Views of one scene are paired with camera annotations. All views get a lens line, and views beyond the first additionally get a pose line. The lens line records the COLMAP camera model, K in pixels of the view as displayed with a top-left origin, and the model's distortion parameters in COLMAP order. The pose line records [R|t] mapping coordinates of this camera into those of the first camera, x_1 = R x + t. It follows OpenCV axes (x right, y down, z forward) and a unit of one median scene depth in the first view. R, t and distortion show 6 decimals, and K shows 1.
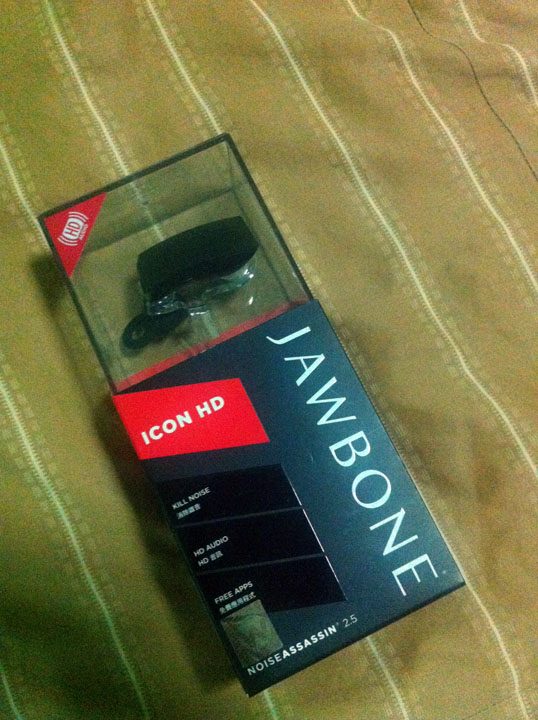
lens RADIAL K [[727.5, 0, 269.0], [0, 727.5, 360.0], [0, 0, 1]] dist [0.012755, -0.002207]
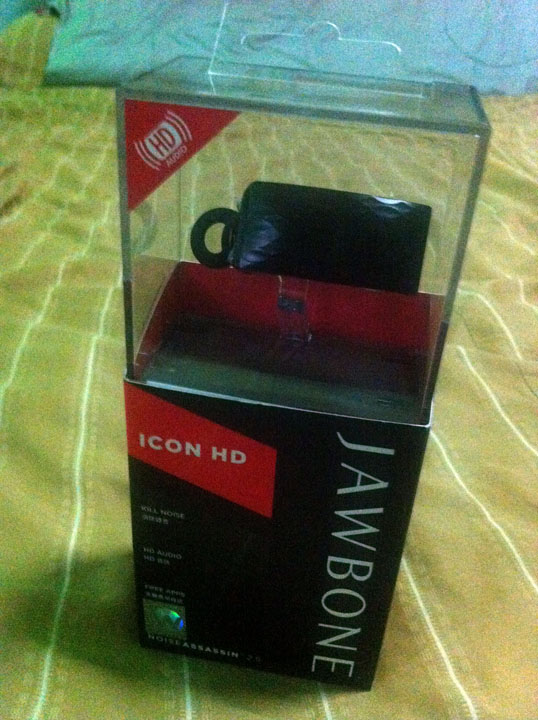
lens RADIAL K [[727.5, 0, 269.0], [0, 727.5, 360.0], [0, 0, 1]] dist [0.012755, -0.002207]
pose [[0.858087, 0.498700, 0.122416, -0.191185], [-0.433460, 0.575629, 0.693371, -0.561164], [0.275318, -0.648035, 0.710106, 0.521925]]
